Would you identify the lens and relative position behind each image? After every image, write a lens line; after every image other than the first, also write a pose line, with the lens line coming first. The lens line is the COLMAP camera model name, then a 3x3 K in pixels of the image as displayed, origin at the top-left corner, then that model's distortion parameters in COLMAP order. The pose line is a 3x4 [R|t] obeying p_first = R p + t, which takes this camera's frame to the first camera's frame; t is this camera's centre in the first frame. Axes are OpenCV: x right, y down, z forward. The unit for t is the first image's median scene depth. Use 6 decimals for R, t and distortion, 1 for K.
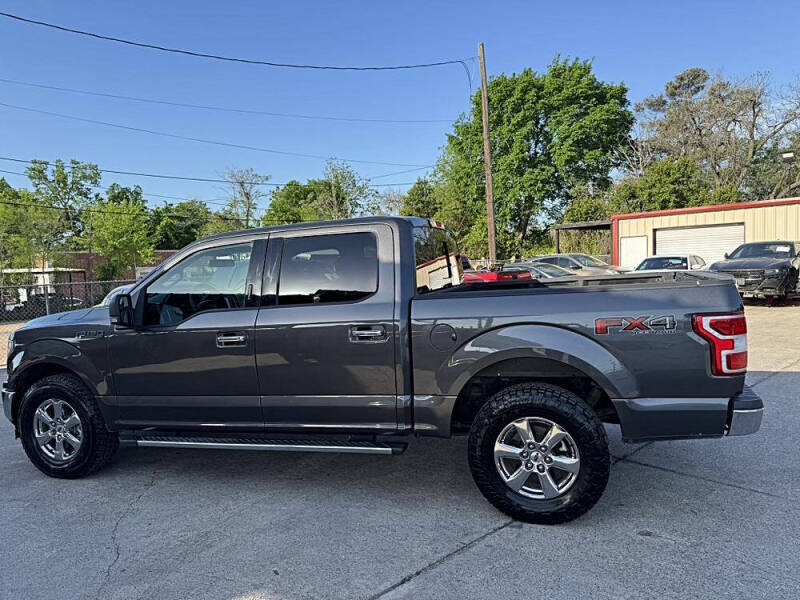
lens RADIAL K [[561.7, 0, 402.4], [0, 561.7, 311.8], [0, 0, 1]] dist [0.101353, -0.149964]
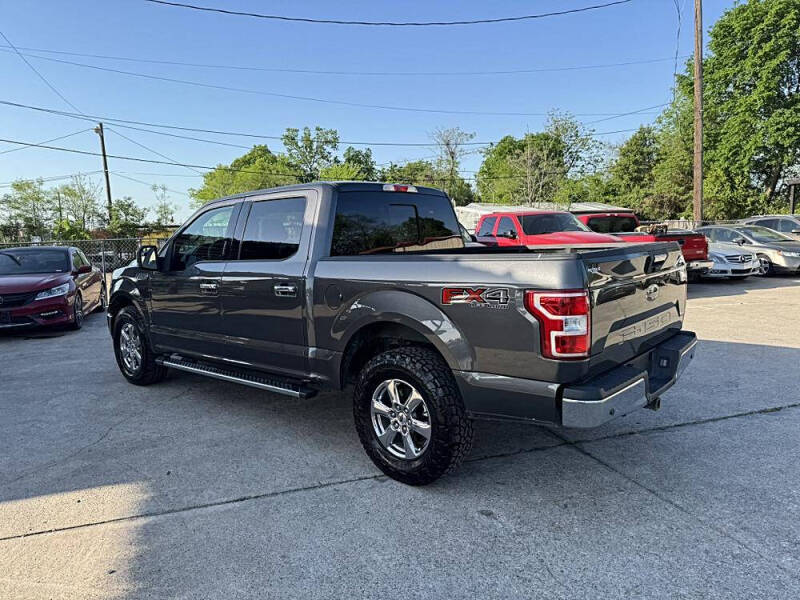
lens RADIAL K [[564.1, 0, 389.0], [0, 564.1, 301.3], [0, 0, 1]] dist [0.058638, -0.069006]
pose [[0.911158, 0.075198, -0.405138, 0.100584], [-0.051991, 0.996330, 0.068002, -0.004050], [0.408765, -0.040897, 0.911723, 0.010598]]
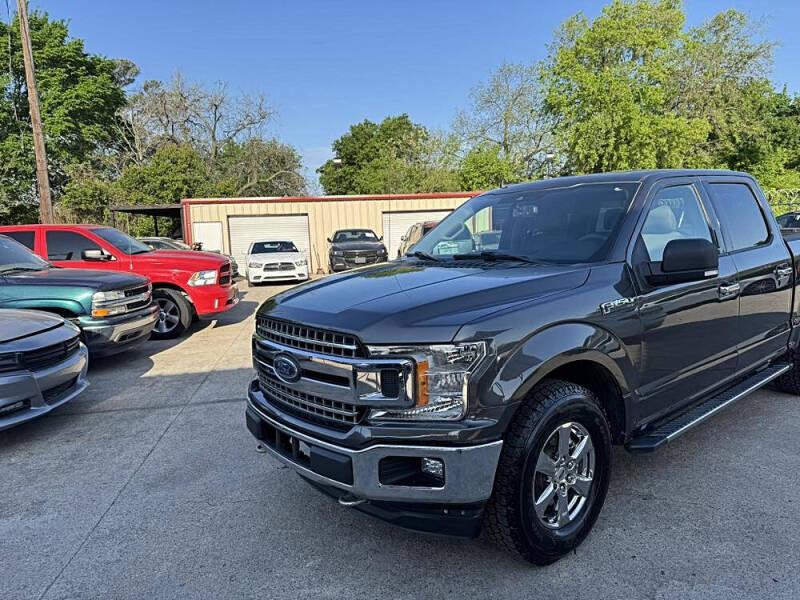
lens RADIAL K [[563.0, 0, 408.1], [0, 563.0, 302.8], [0, 0, 1]] dist [0.054142, -0.065956]
pose [[0.540460, -0.082970, 0.837269, -0.253100], [0.087554, 0.995269, 0.042111, -0.002215], [-0.836802, 0.050546, 0.545168, 0.174684]]
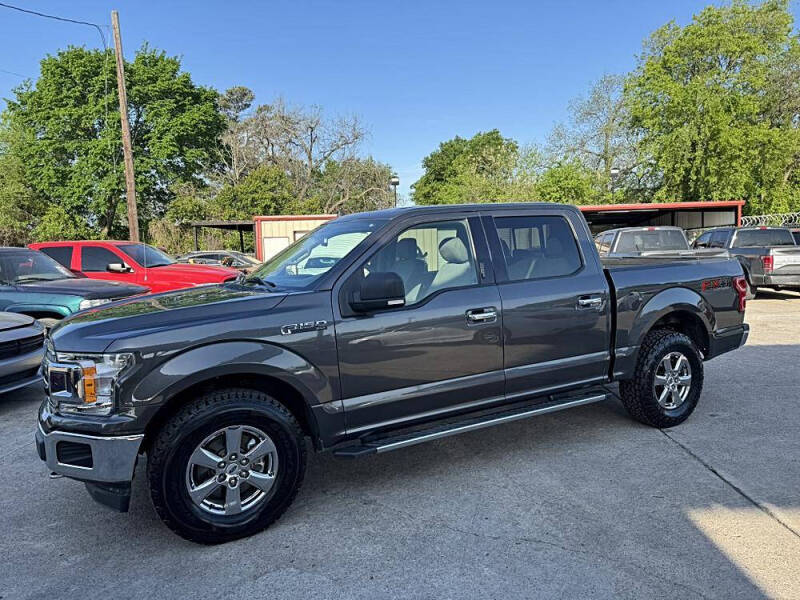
lens RADIAL K [[563.0, 0, 408.1], [0, 563.0, 302.8], [0, 0, 1]] dist [0.054142, -0.065956]
pose [[0.692034, -0.043724, 0.720539, -0.204965], [0.057703, 0.998320, 0.005160, 0.002354], [-0.719555, 0.038006, 0.693395, 0.077703]]
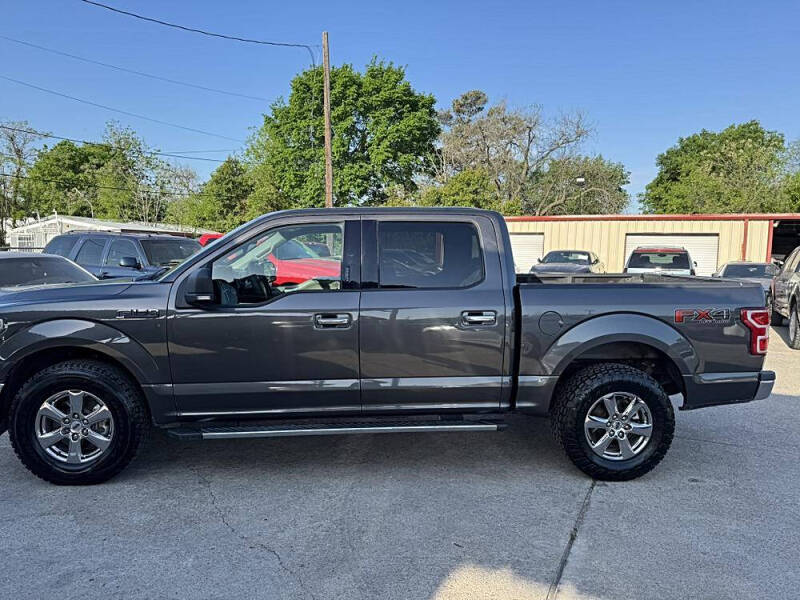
lens RADIAL K [[561.7, 0, 402.4], [0, 561.7, 311.8], [0, 0, 1]] dist [0.101353, -0.149964]
pose [[0.925767, 0.024344, 0.377311, -0.103943], [-0.031150, 0.999443, 0.011944, 0.003054], [-0.376810, -0.022810, 0.926010, 0.012003]]
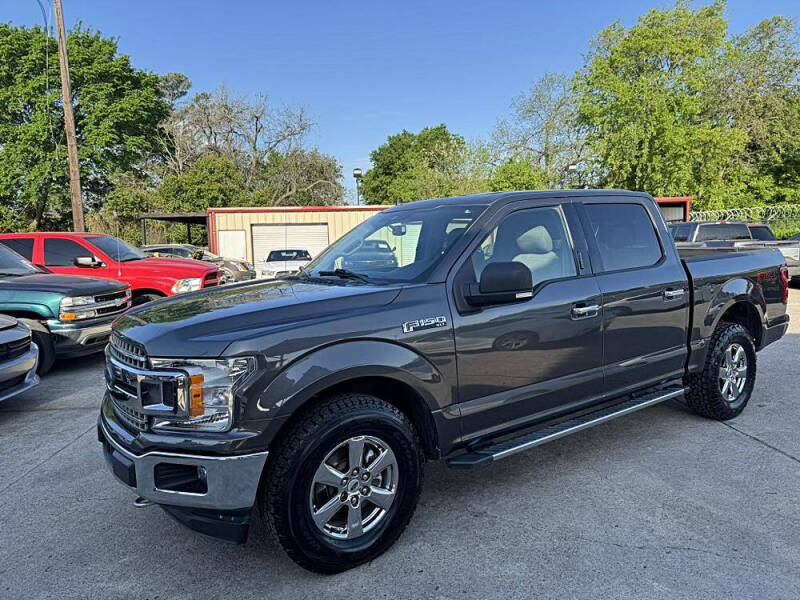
lens RADIAL K [[563.0, 0, 408.1], [0, 563.0, 302.8], [0, 0, 1]] dist [0.054142, -0.065956]
pose [[0.609266, -0.057174, 0.790902, -0.225350], [0.066610, 0.997562, 0.020801, -0.000200], [-0.790163, 0.040009, 0.611589, 0.124488]]
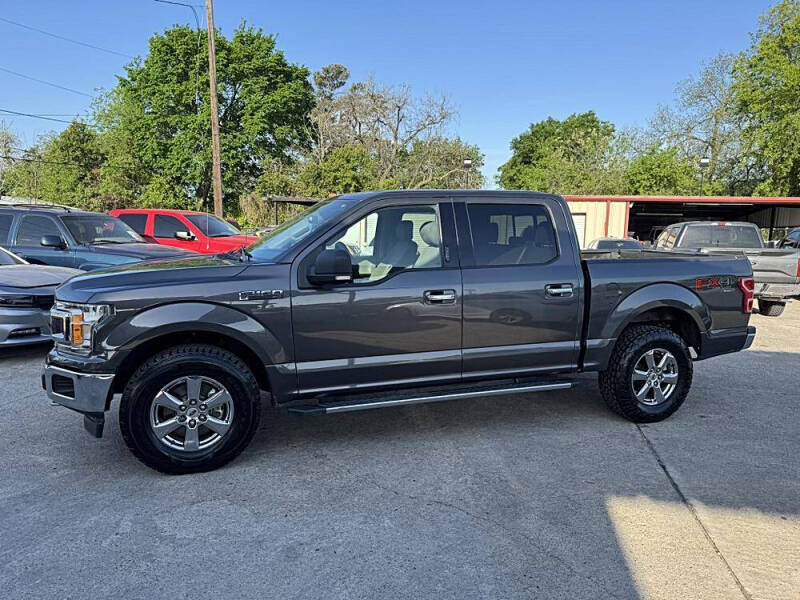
lens RADIAL K [[562.2, 0, 406.3], [0, 562.2, 312.4], [0, 0, 1]] dist [0.086386, -0.134391]
pose [[0.796363, -0.024100, 0.604339, -0.182961], [-0.006857, 0.998782, 0.048865, 0.004842], [-0.604780, -0.043058, 0.795228, 0.040378]]
